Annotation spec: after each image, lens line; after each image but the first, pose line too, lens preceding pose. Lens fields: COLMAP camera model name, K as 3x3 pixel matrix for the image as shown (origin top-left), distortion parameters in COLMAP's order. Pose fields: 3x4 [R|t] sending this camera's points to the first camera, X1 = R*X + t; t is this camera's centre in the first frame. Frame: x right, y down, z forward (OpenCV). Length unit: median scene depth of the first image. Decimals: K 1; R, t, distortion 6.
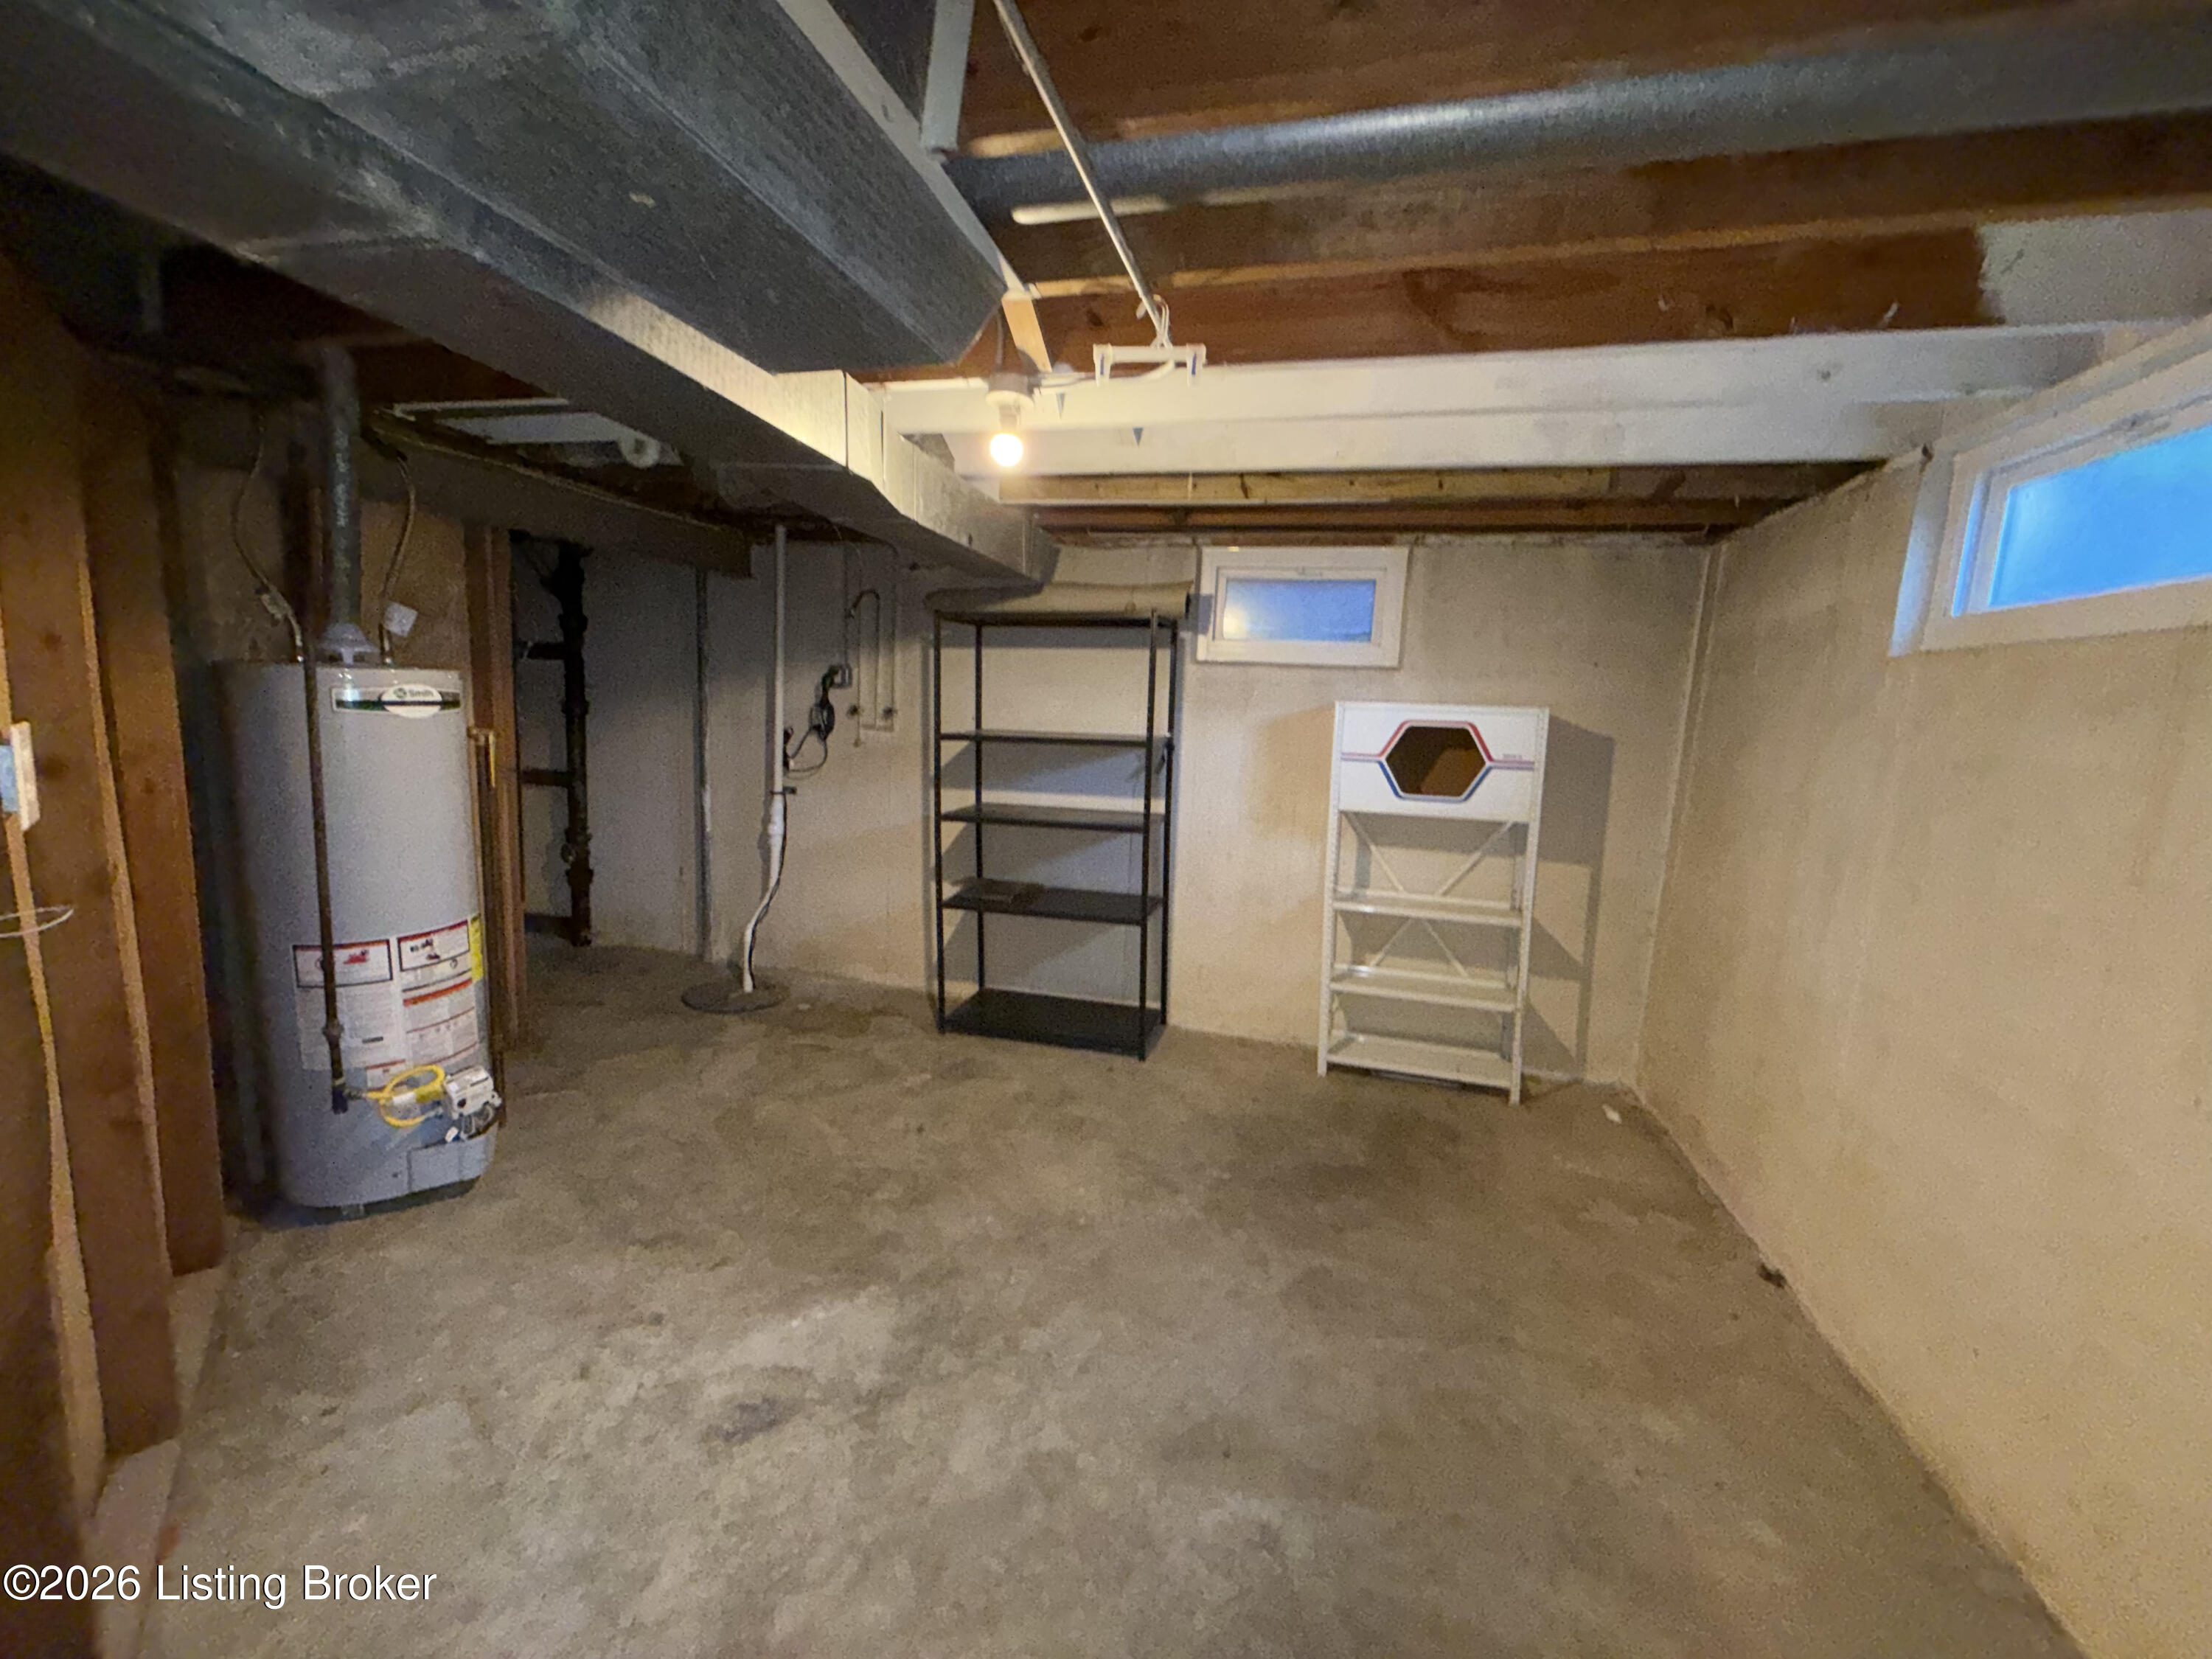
lens RADIAL K [[876.4, 0, 1106.0], [0, 876.4, 829.5], [0, 0, 1]] dist [0.009761, 0.000303]
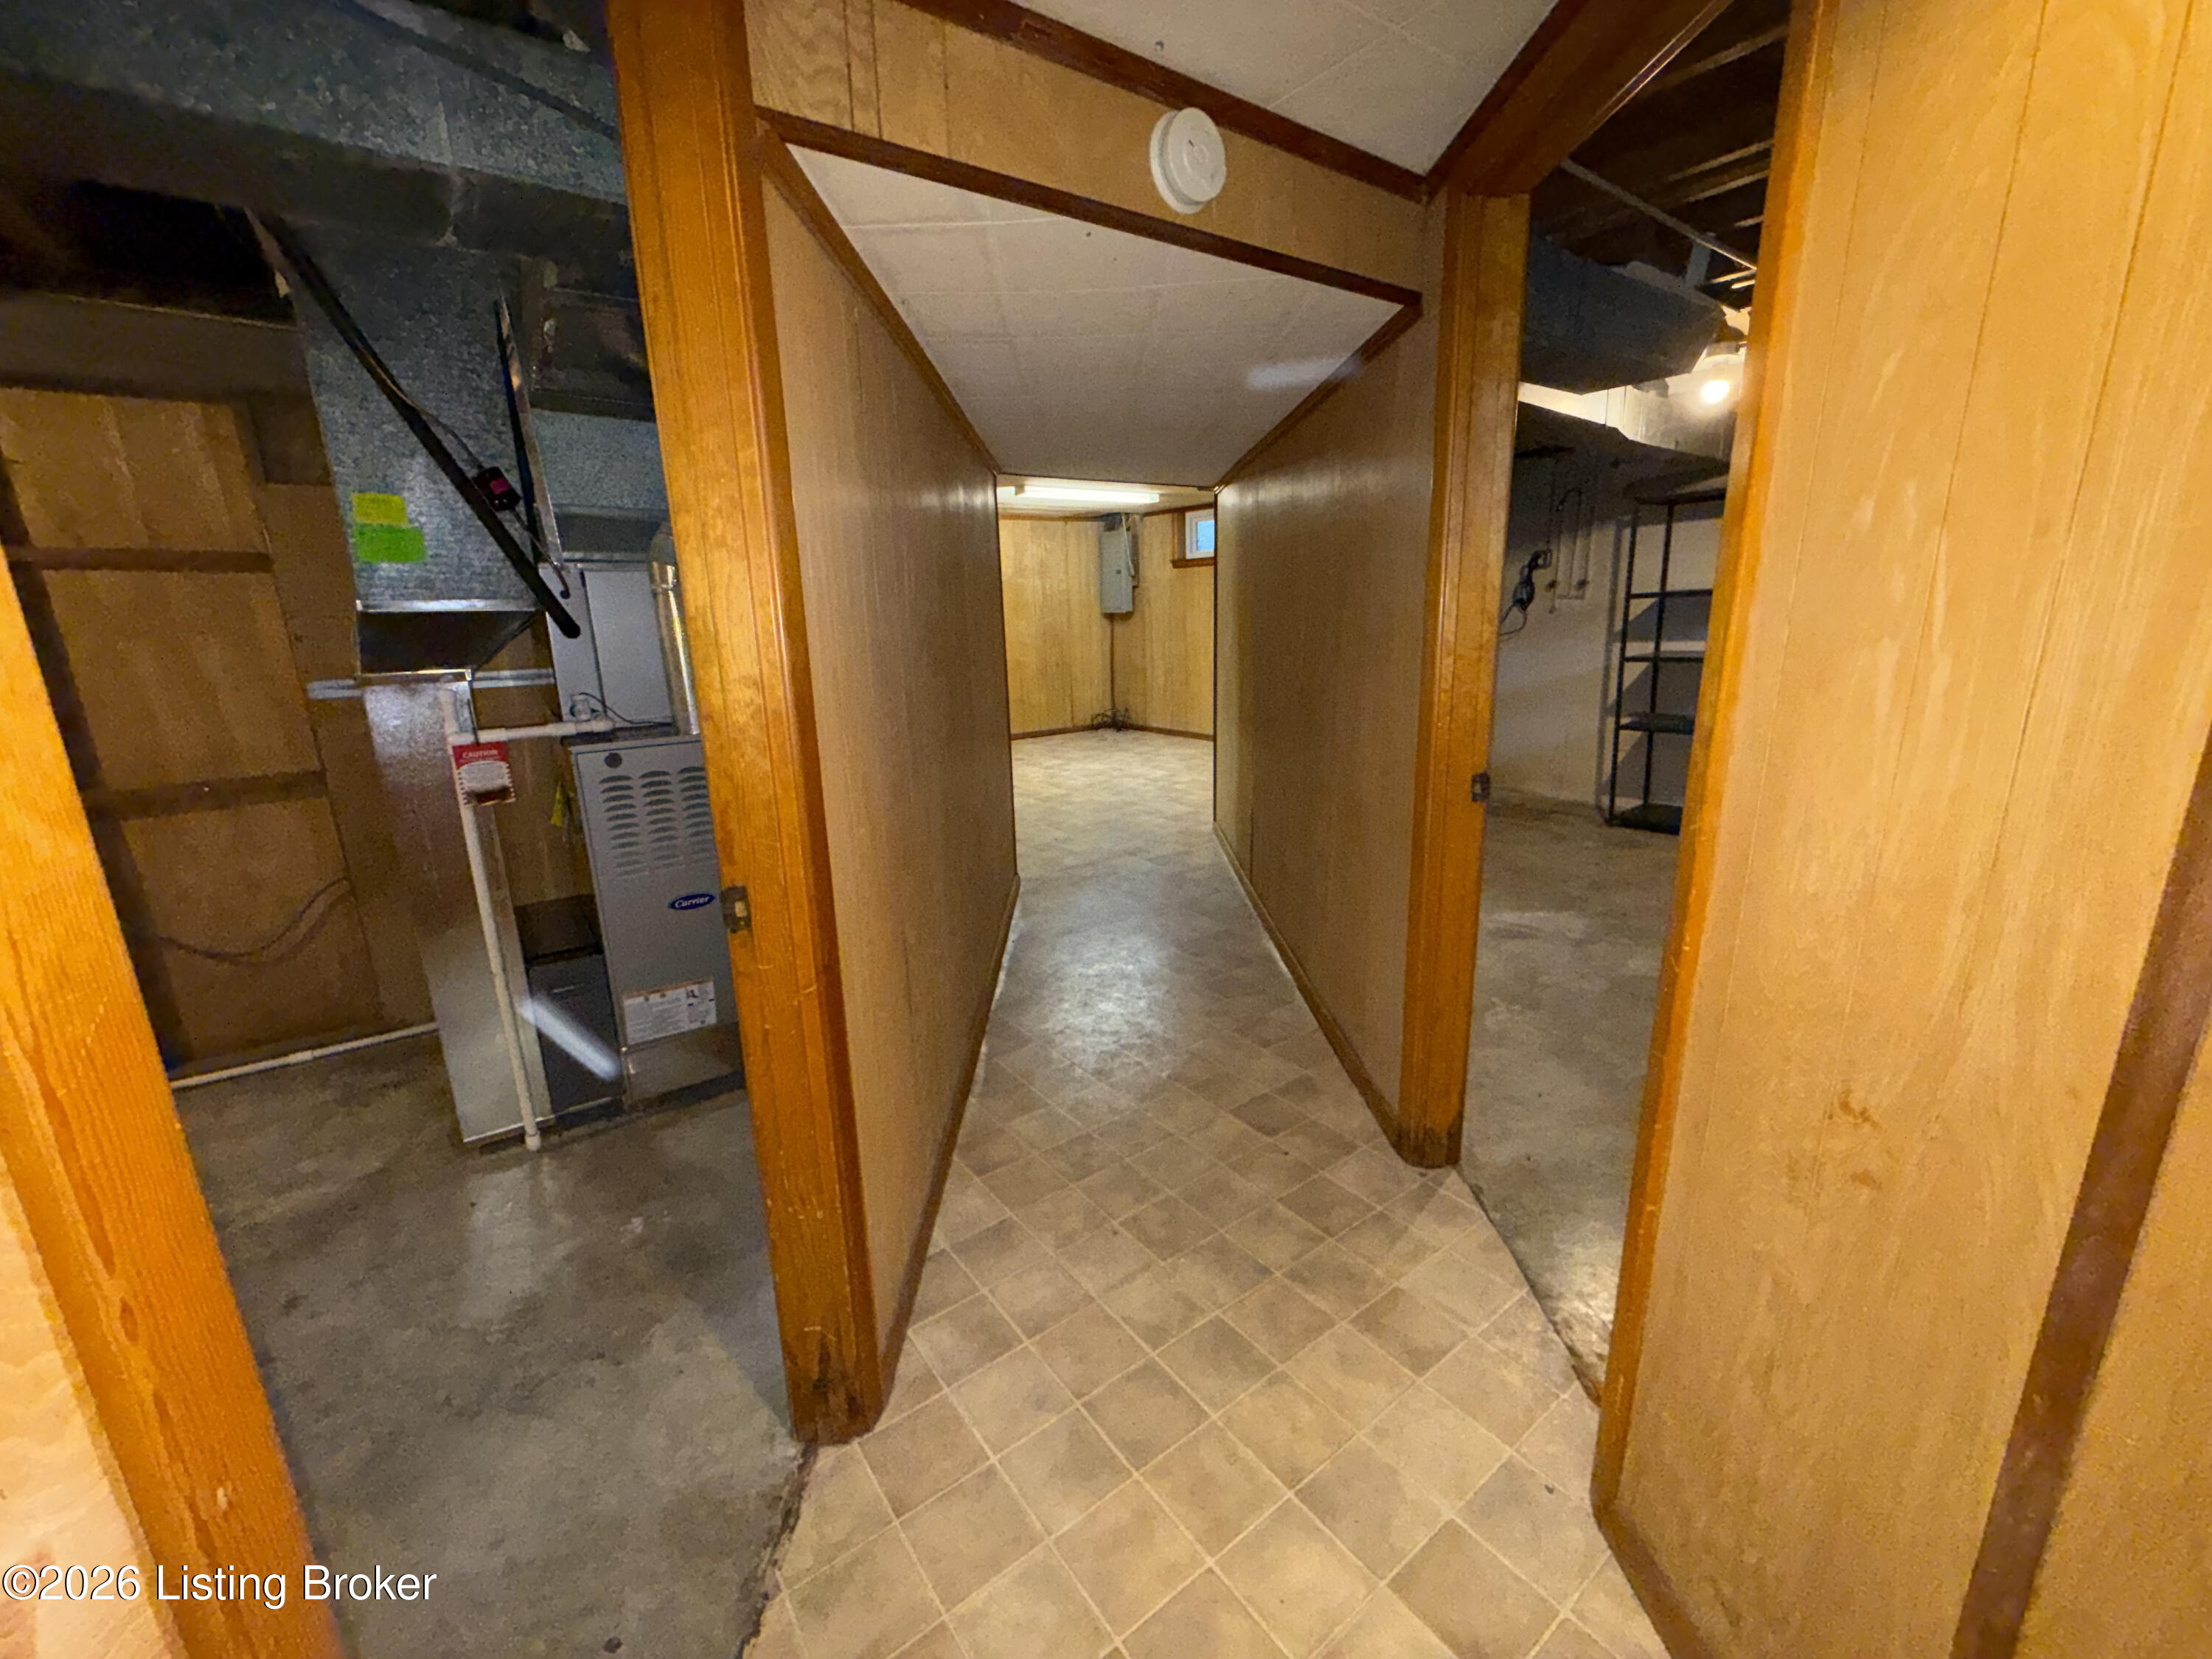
lens RADIAL K [[872.0, 0, 1100.1], [0, 872.0, 825.6], [0, 0, 1]] dist [-0.002458, -0.000538]
pose [[0.772897, 0.086758, -0.628572, 0.040663], [-0.023588, 0.993852, 0.108173, 0.099161], [0.634093, -0.068780, 0.770192, -0.465536]]
